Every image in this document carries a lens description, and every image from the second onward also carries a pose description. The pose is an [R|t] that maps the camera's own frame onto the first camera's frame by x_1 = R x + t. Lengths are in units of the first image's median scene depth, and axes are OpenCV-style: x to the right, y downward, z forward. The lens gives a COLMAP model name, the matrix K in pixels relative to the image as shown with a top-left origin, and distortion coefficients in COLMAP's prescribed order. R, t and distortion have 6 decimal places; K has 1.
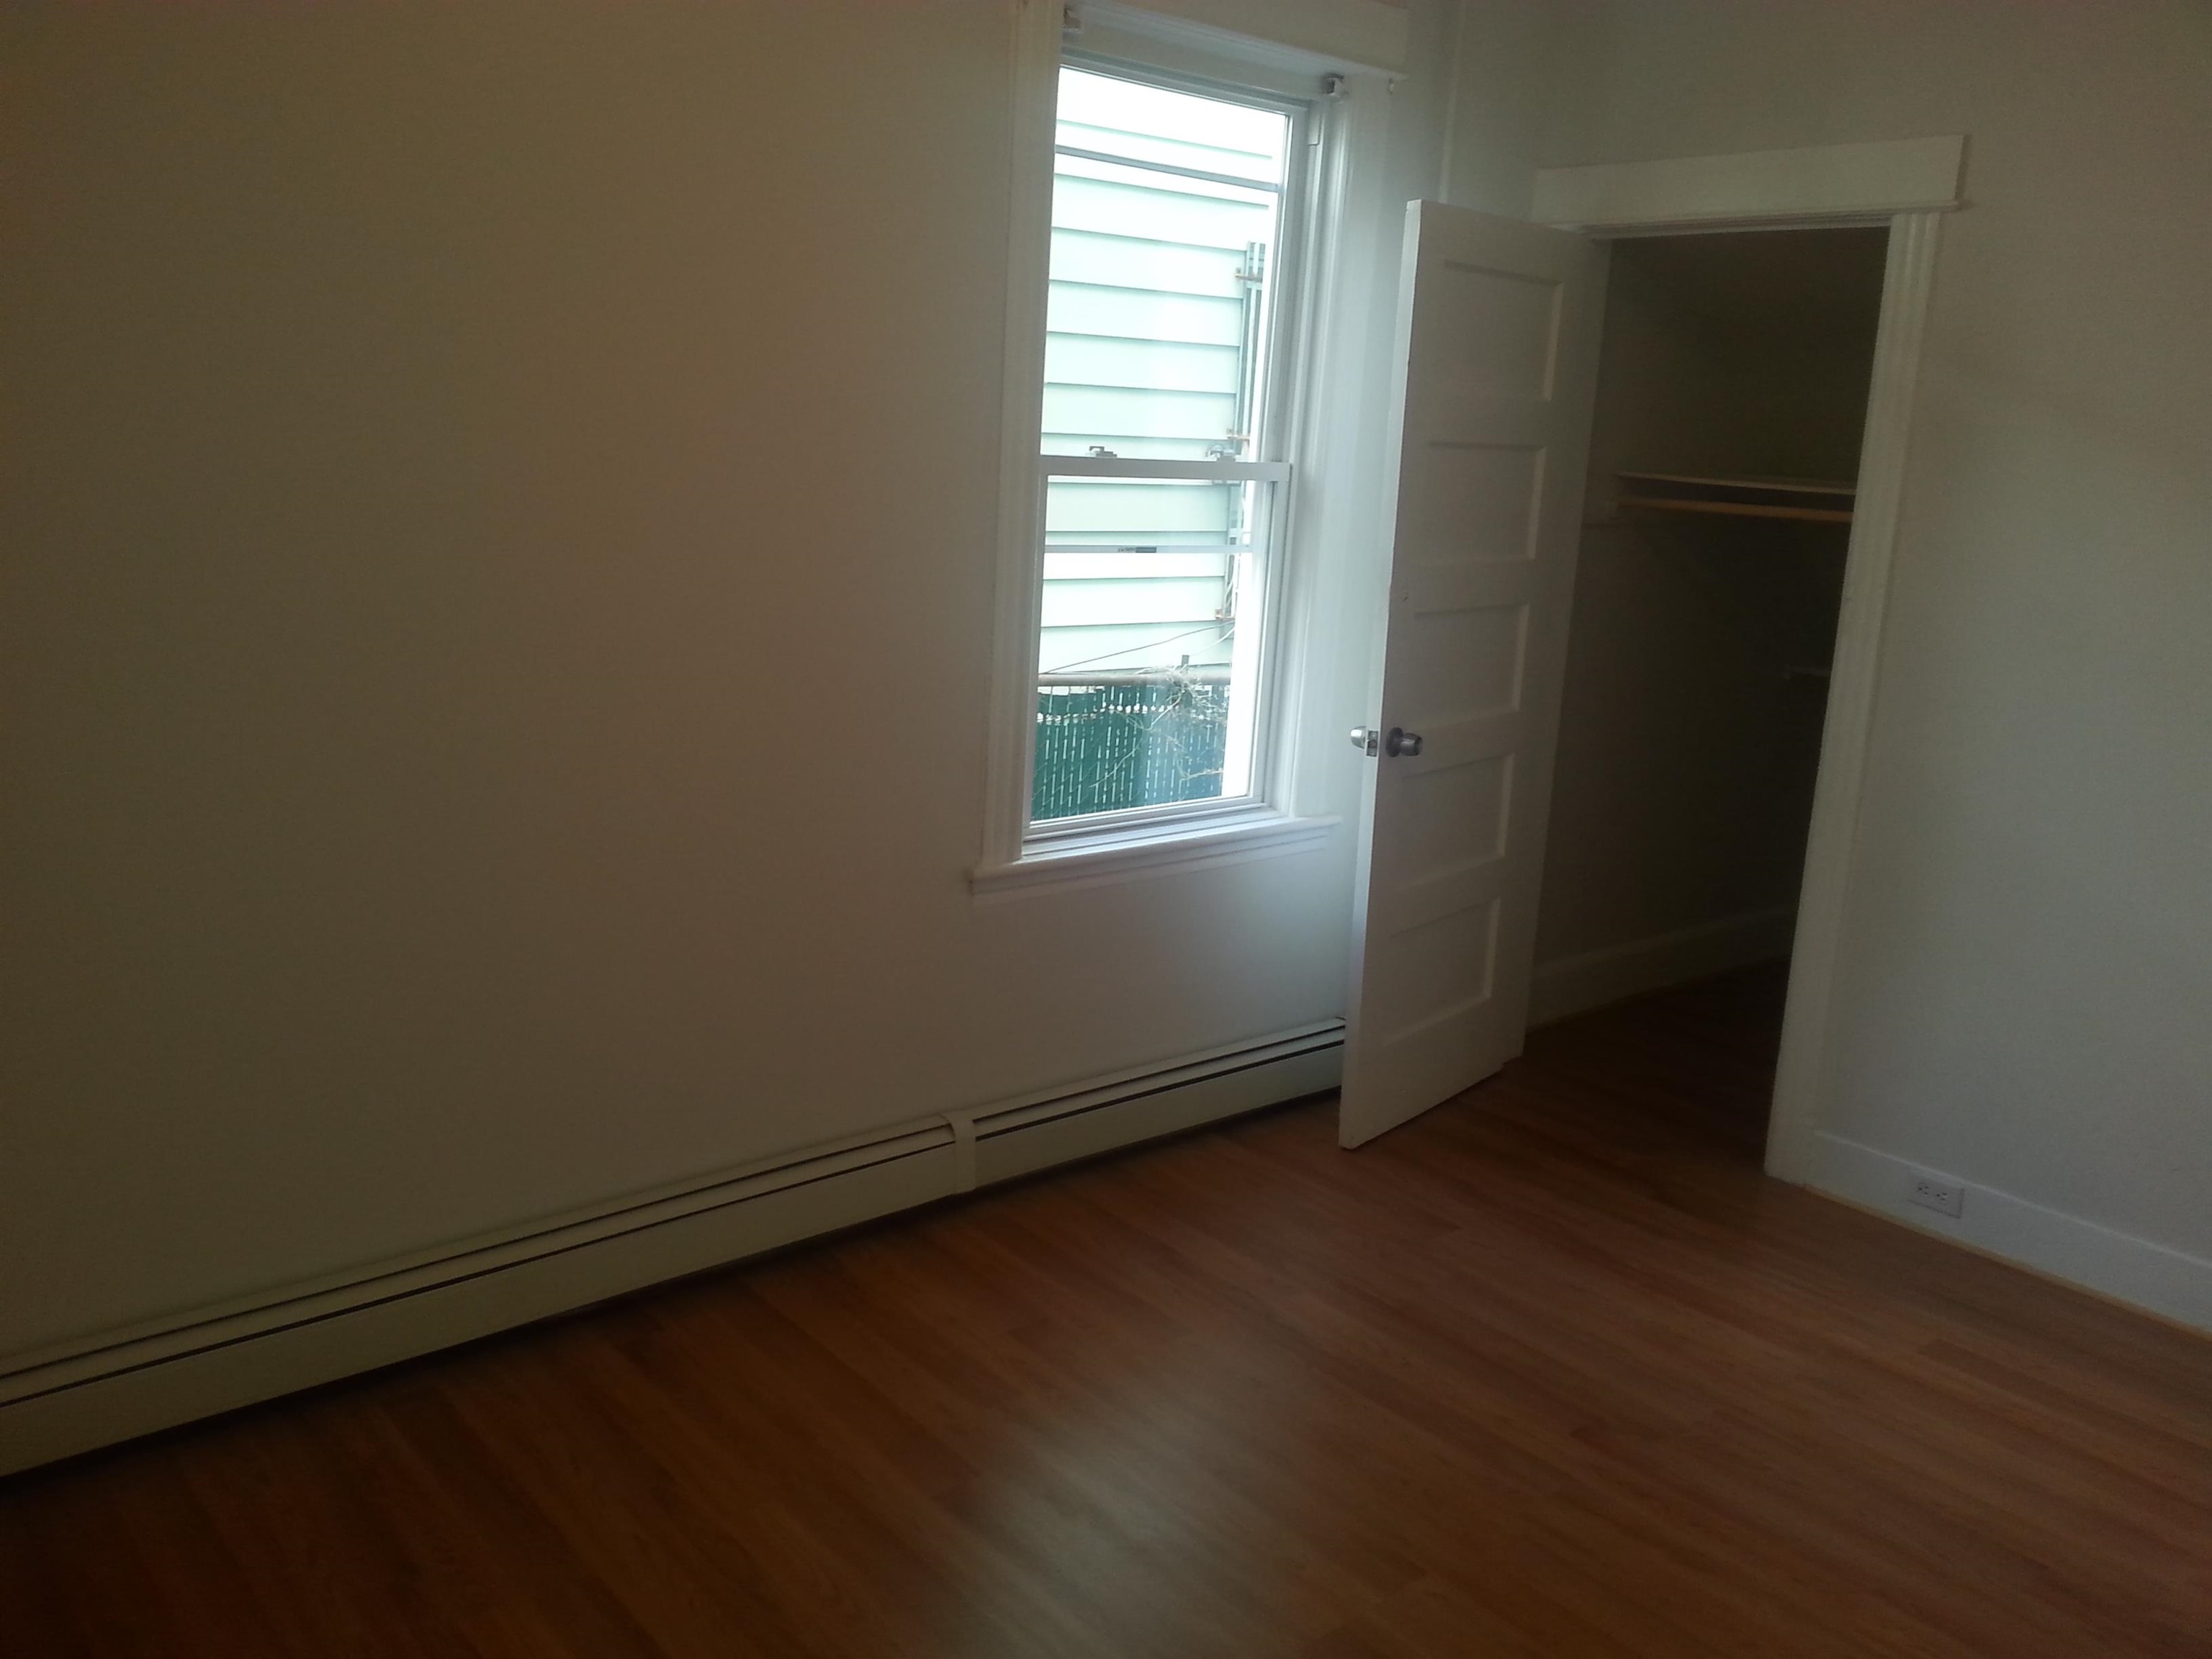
lens RADIAL K [[1816.4, 0, 1053.4], [0, 1816.4, 771.2], [0, 0, 1]] dist [0.042323, -0.000269]
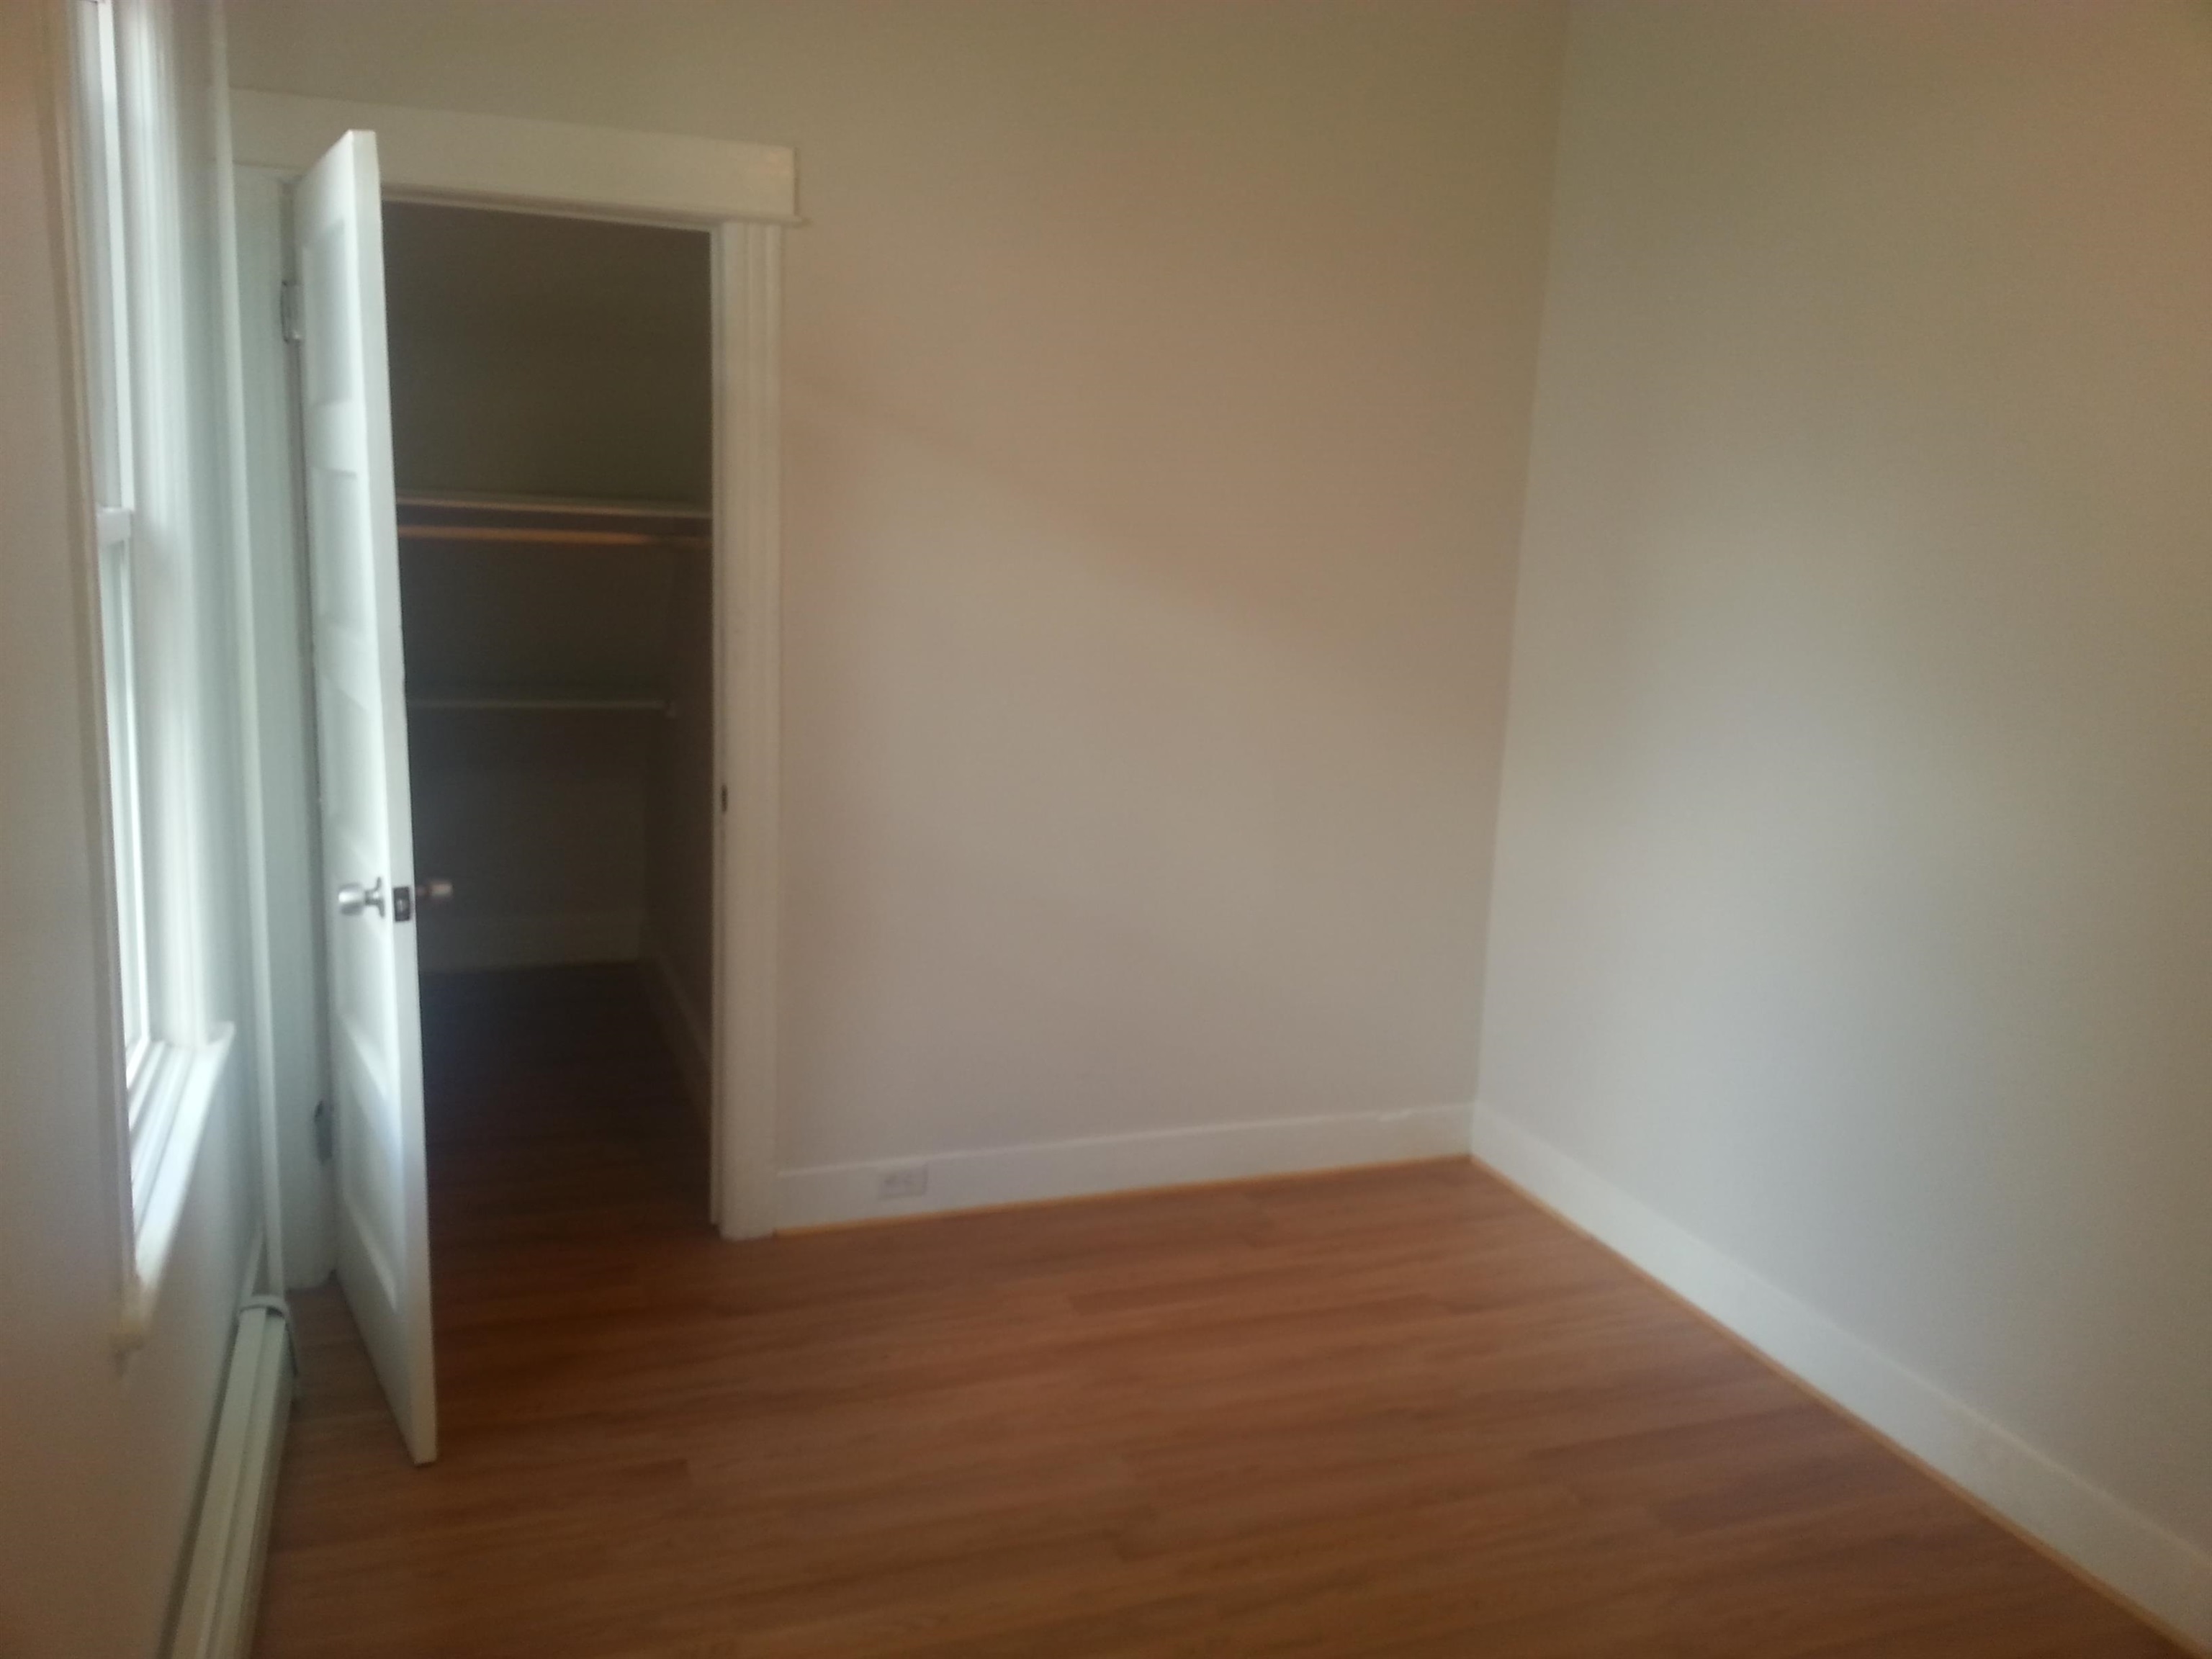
lens RADIAL K [[1816.4, 0, 1053.4], [0, 1816.4, 771.2], [0, 0, 1]] dist [0.042323, -0.000269]
pose [[0.347993, -0.188639, 0.918323, -0.404567], [0.166816, 0.976375, 0.137350, -0.127496], [-0.922536, 0.105395, 0.371239, 0.527441]]
